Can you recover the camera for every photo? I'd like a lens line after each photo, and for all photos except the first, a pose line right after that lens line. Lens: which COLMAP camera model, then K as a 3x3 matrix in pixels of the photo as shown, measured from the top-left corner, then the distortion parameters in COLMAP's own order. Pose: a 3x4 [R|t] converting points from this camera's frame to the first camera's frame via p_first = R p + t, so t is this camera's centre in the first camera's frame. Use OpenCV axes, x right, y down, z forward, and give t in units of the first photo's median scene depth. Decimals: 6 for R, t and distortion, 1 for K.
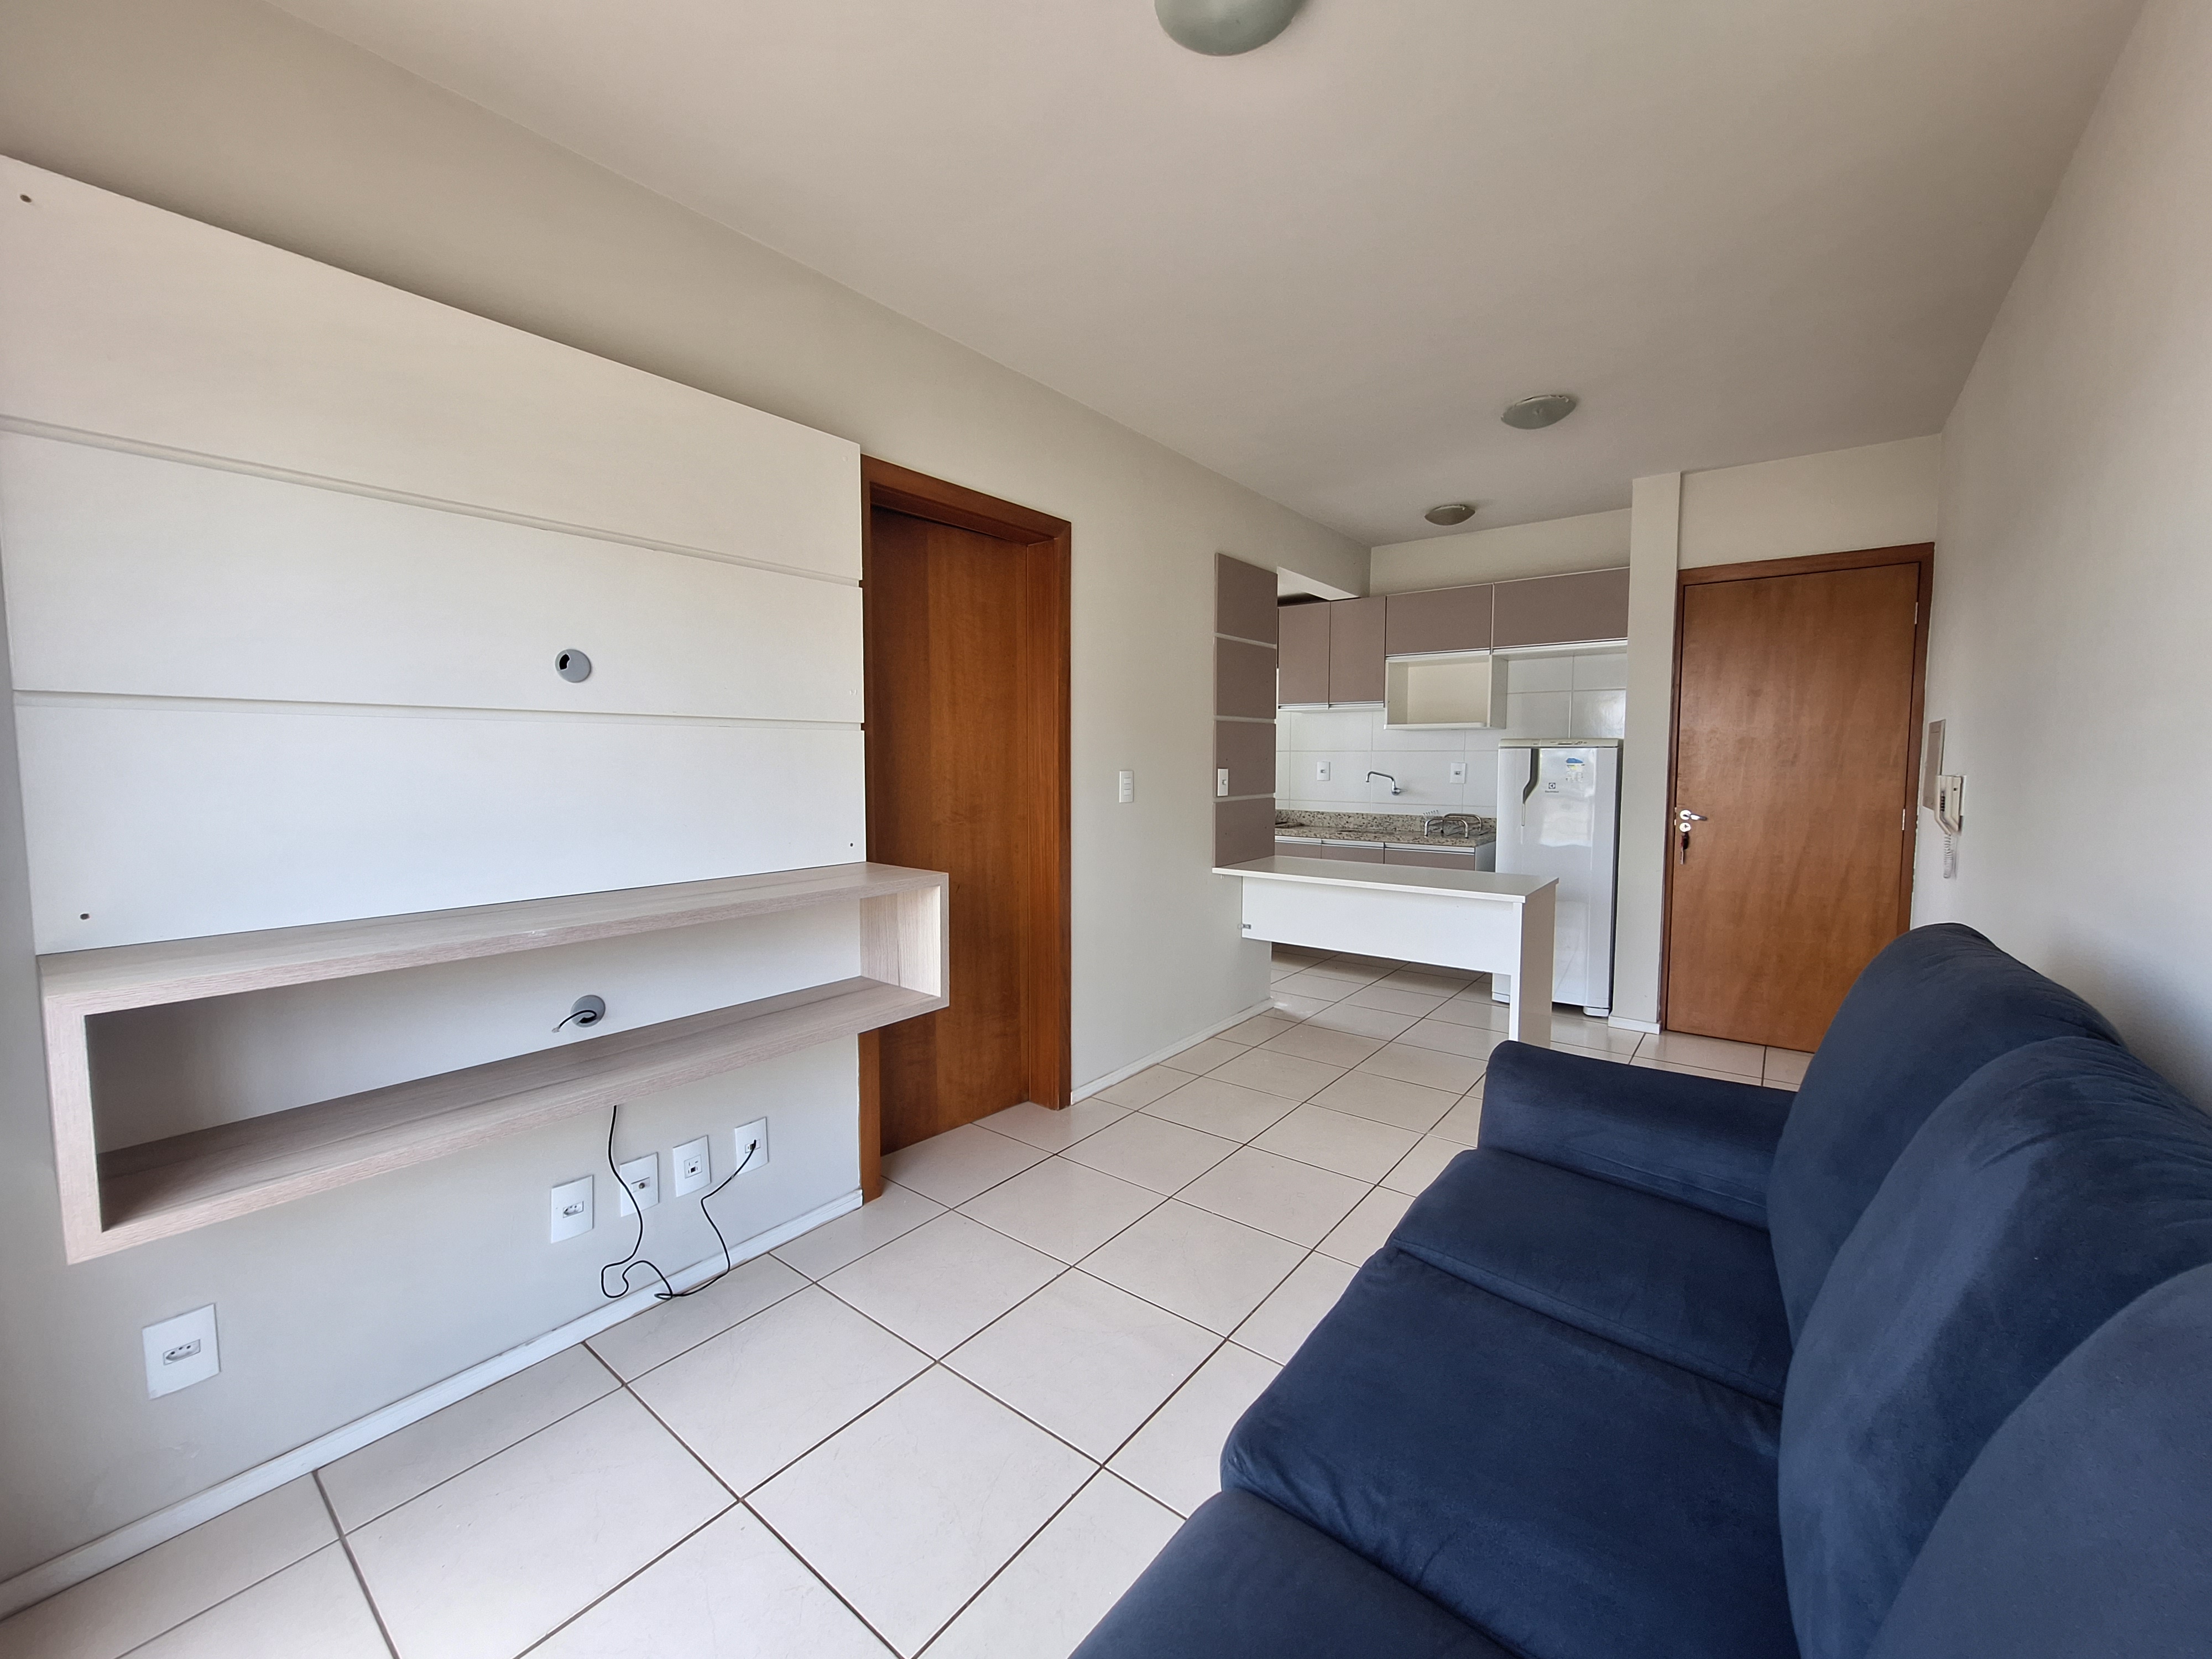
lens RADIAL K [[871.9, 0, 1106.0], [0, 871.9, 829.5], [0, 0, 1]] dist [-0.009298, -0.000061]
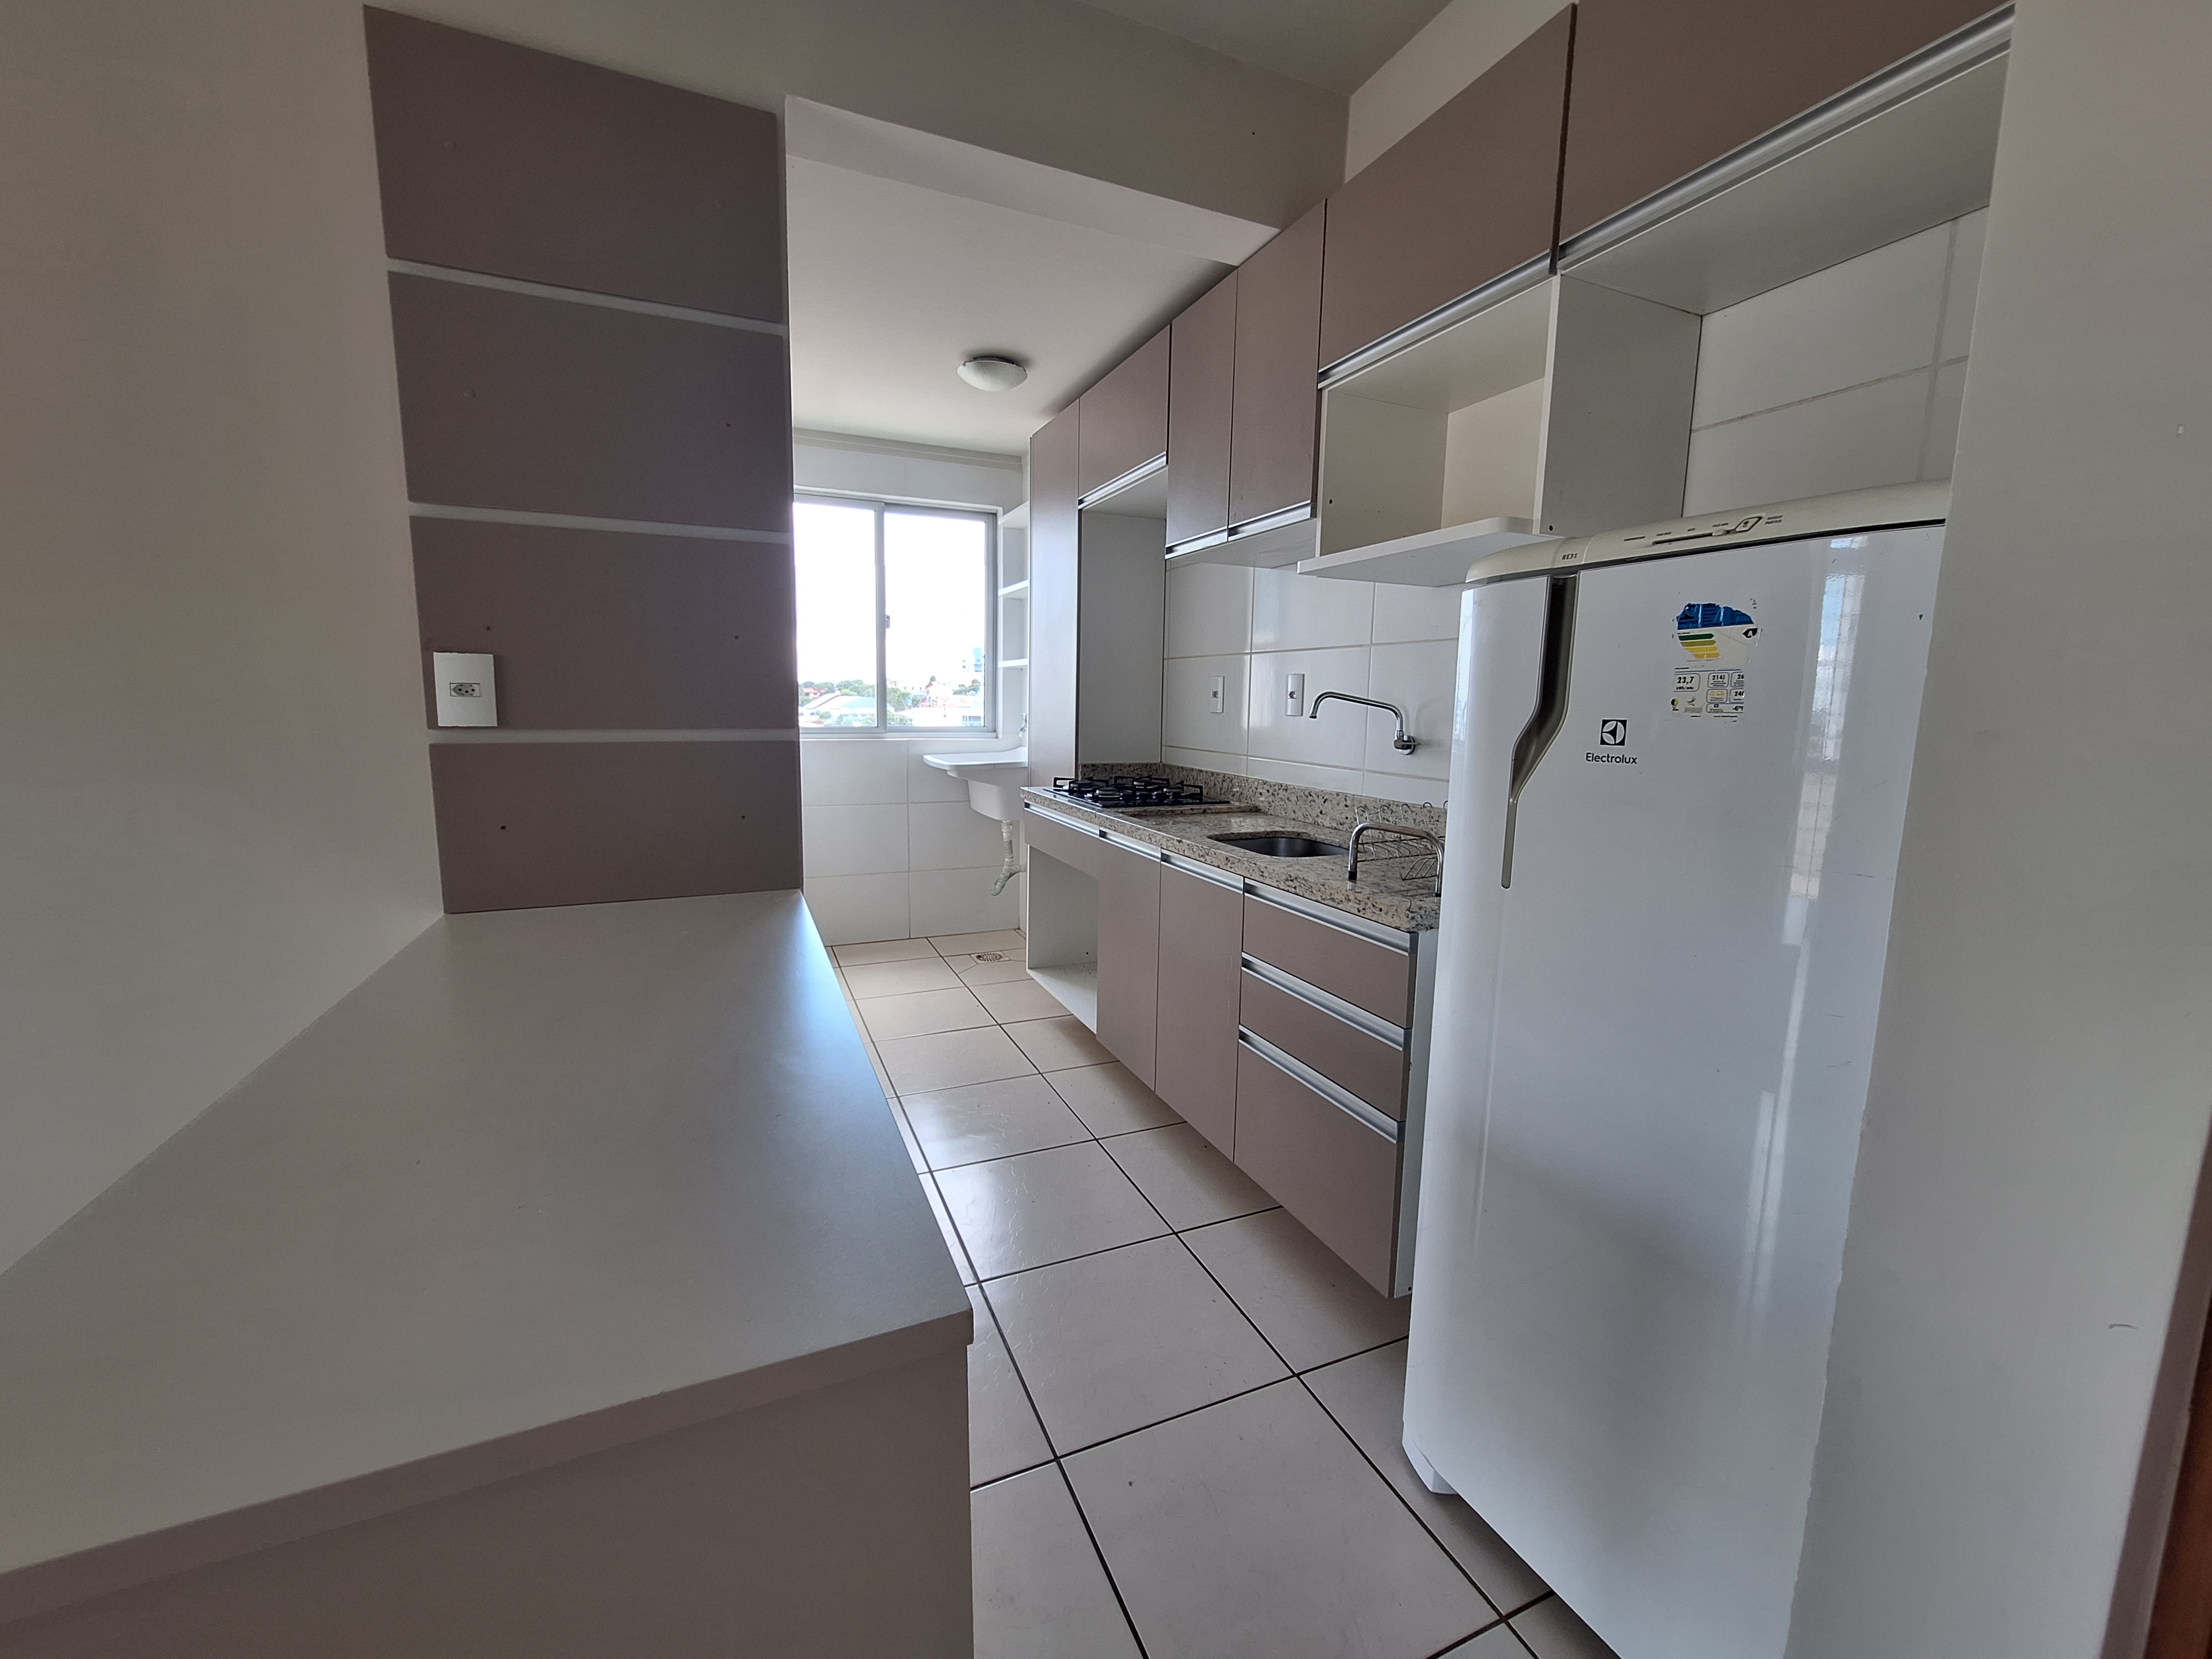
lens RADIAL K [[874.1, 0, 1106.0], [0, 874.1, 829.5], [0, 0, 1]] dist [-0.002173, -0.000018]
pose [[0.878615, 0.084774, -0.469946, 0.553717], [-0.055343, 0.995561, 0.076122, -0.038405], [0.474313, -0.040874, 0.879407, 0.801657]]
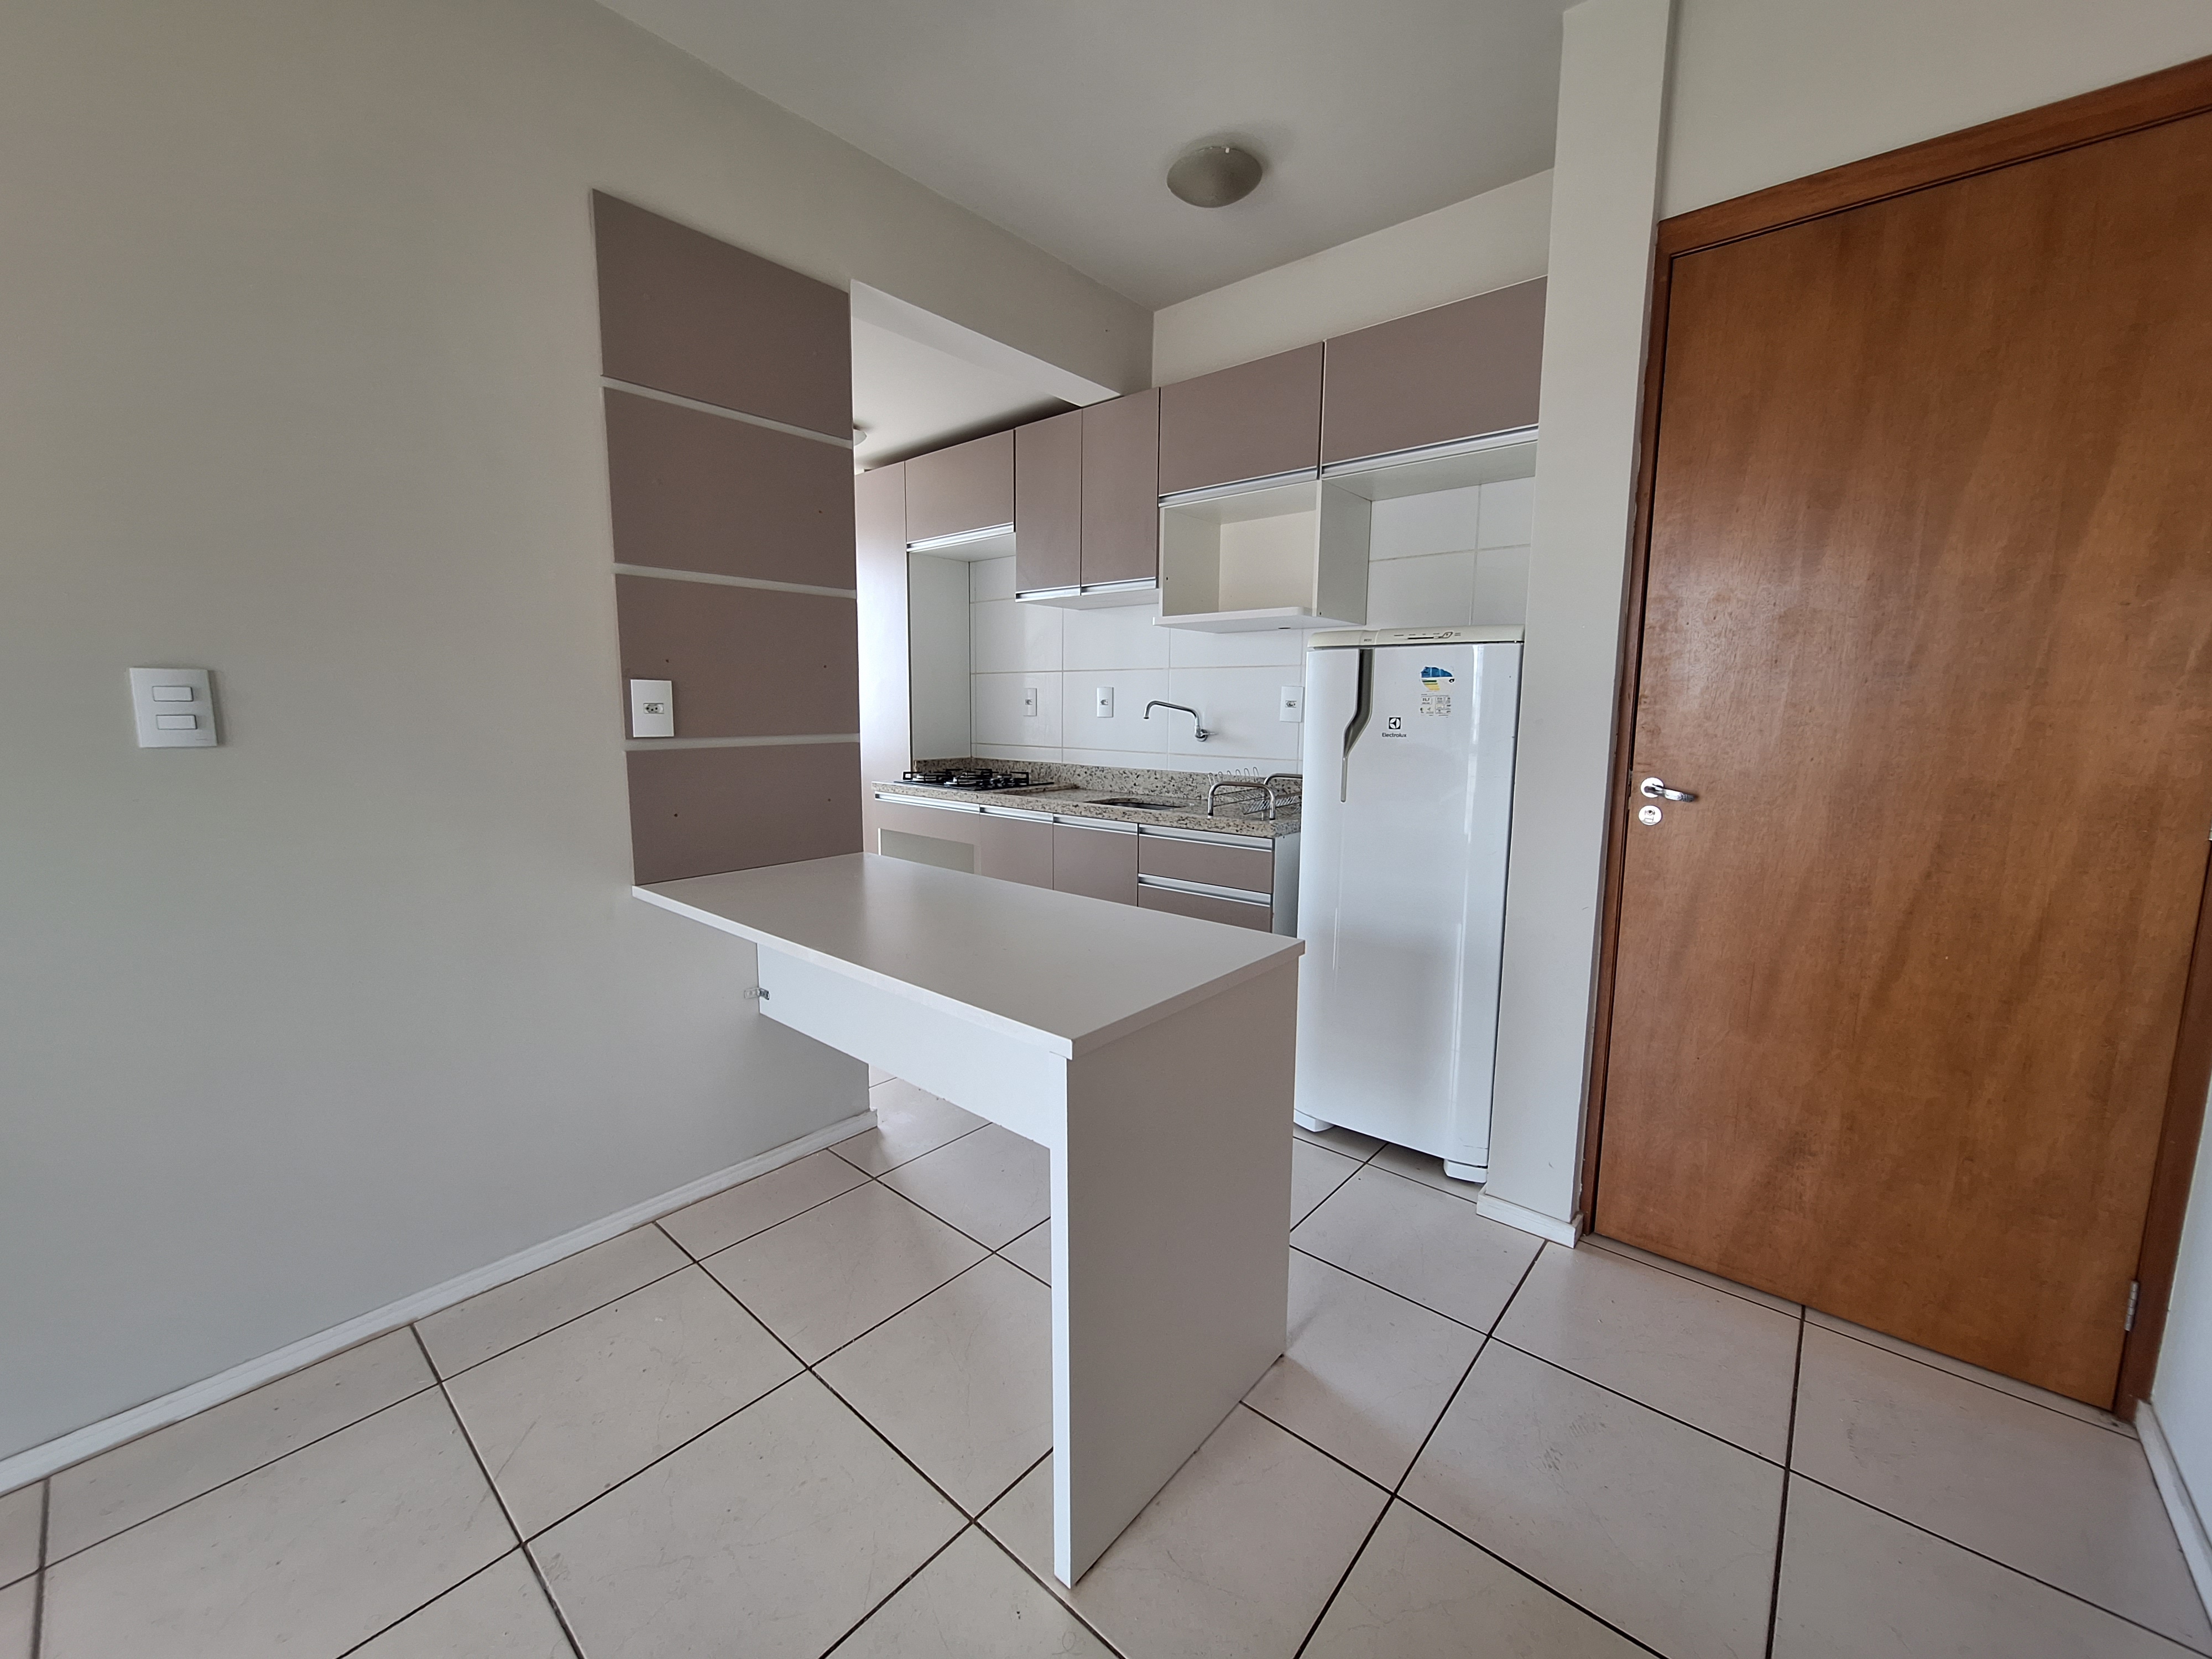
lens RADIAL K [[874.1, 0, 1106.0], [0, 874.1, 829.5], [0, 0, 1]] dist [-0.002173, -0.000018]
pose [[0.998919, 0.013682, -0.044423, 0.404358], [-0.010950, 0.998067, 0.061174, -0.019932], [0.045174, -0.060622, 0.997138, 0.531679]]
